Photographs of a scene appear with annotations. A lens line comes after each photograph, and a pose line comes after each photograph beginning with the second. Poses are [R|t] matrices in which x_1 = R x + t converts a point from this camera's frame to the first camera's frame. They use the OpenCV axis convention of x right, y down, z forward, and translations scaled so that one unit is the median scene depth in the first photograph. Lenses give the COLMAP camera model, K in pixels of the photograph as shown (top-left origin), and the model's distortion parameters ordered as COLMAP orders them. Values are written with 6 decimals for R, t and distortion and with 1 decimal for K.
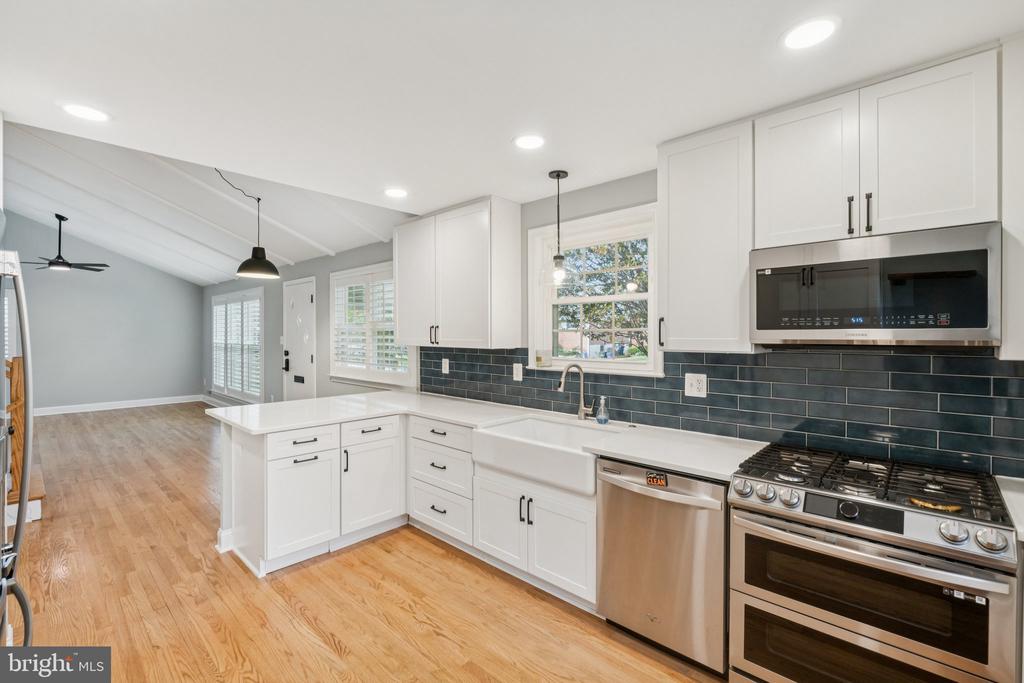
lens RADIAL K [[452.7, 0, 514.0], [0, 452.7, 337.2], [0, 0, 1]] dist [-0.000237, 0.000284]
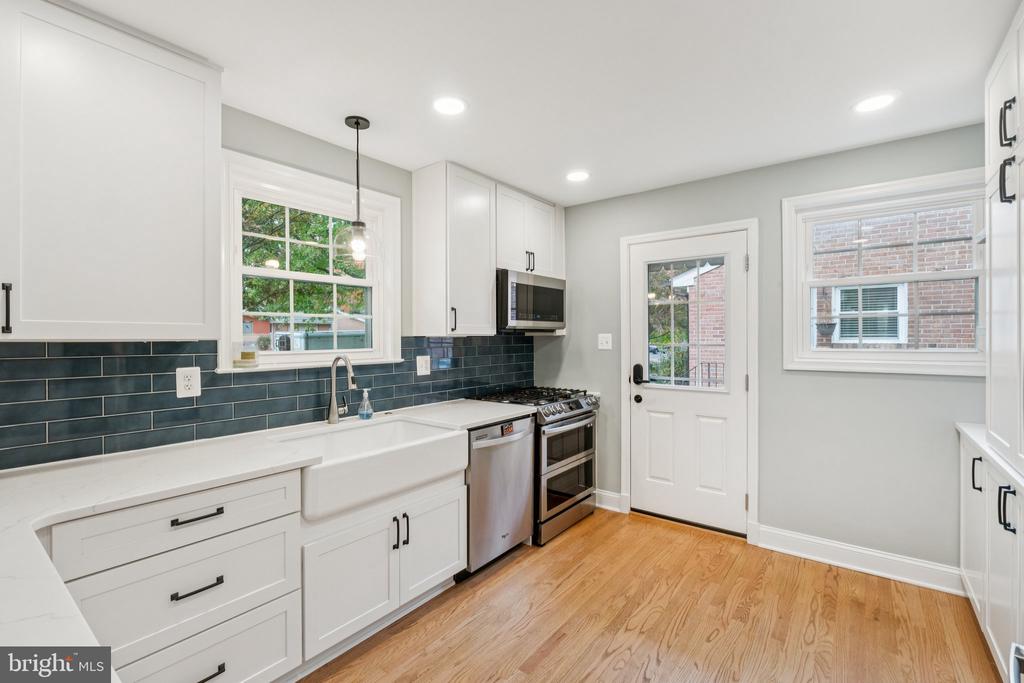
lens RADIAL K [[449.9, 0, 514.8], [0, 449.9, 337.6], [0, 0, 1]] dist [0.000646, 0.000090]
pose [[-0.079768, -0.006019, 0.996795, -0.726201], [0.006827, 0.999955, 0.006585, 0.024212], [-0.996790, 0.007331, -0.079724, 0.775459]]
